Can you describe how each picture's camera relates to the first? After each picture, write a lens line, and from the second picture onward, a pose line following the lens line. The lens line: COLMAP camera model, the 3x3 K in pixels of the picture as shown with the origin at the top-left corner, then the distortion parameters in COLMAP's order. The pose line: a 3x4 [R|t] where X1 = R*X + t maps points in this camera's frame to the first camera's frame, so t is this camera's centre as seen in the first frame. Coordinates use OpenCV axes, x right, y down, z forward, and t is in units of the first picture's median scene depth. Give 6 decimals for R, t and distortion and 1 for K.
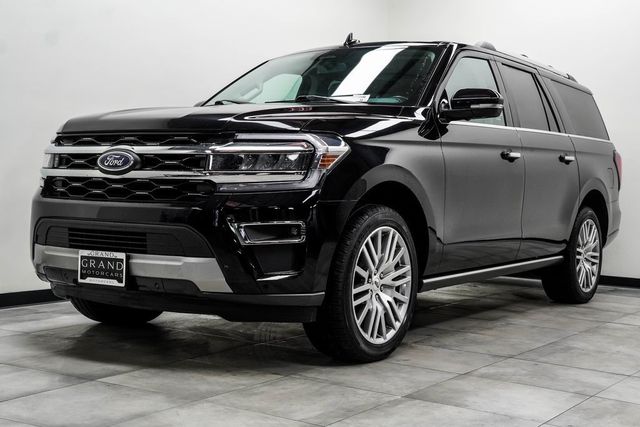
lens RADIAL K [[889.2, 0, 320.0], [0, 889.2, 213.5], [0, 0, 1]] dist [0.024841, 0.019035]
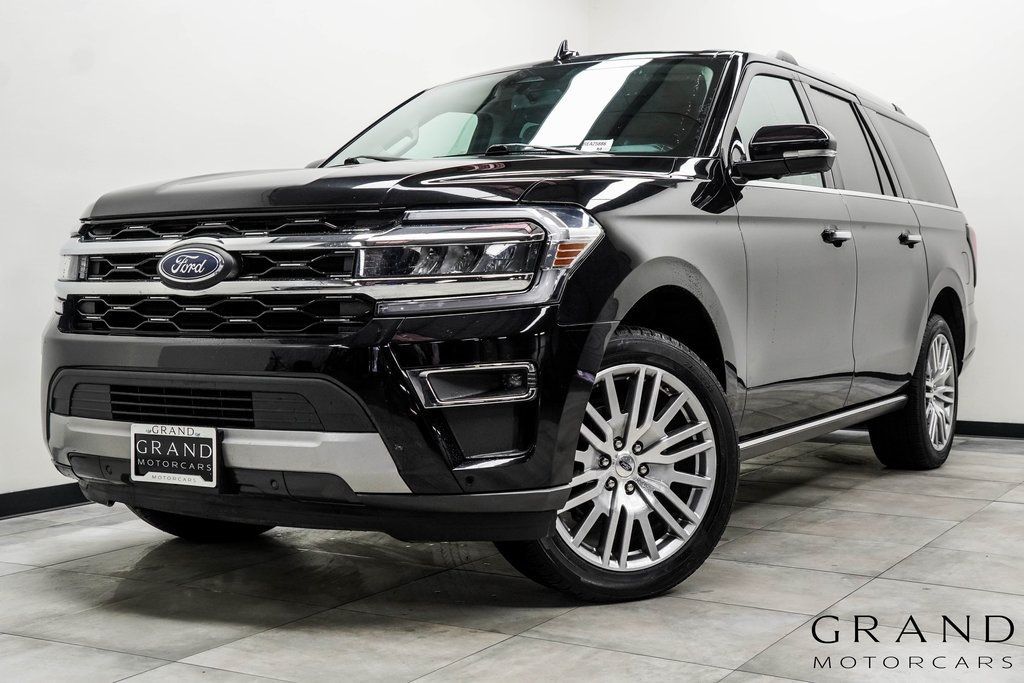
lens RADIAL K [[1293.0, 0, 512.0], [0, 1293.0, 341.5], [0, 0, 1]] dist [-0.021700, -0.016487]
pose [[0.998161, -0.032836, 0.050960, -0.066259], [0.032263, 0.999407, 0.012019, -0.013254], [-0.051324, -0.010352, 0.998628, 0.162020]]
